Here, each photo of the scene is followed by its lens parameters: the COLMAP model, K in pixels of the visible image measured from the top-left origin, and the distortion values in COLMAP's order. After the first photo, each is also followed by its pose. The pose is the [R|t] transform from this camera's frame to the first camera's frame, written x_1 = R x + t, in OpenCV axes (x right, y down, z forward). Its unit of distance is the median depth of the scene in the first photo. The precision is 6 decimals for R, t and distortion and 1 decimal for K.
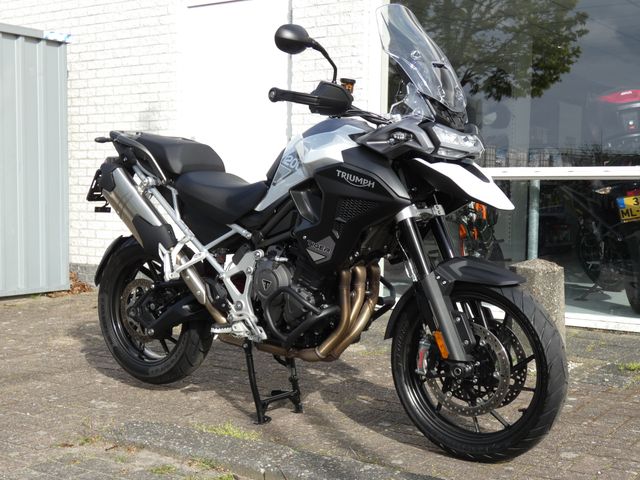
lens RADIAL K [[962.8, 0, 320.0], [0, 962.8, 240.0], [0, 0, 1]] dist [0.263636, -0.919623]
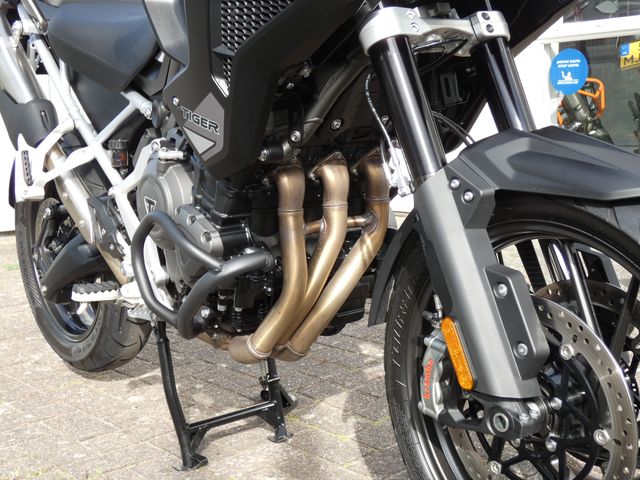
lens RADIAL K [[962.8, 0, 320.0], [0, 962.8, 240.0], [0, 0, 1]] dist [0.263636, -0.919623]
pose [[0.966645, -0.006924, -0.256026, 0.163438], [0.028014, 0.996495, 0.078819, 0.027943], [0.254583, -0.083362, 0.963451, 0.578722]]
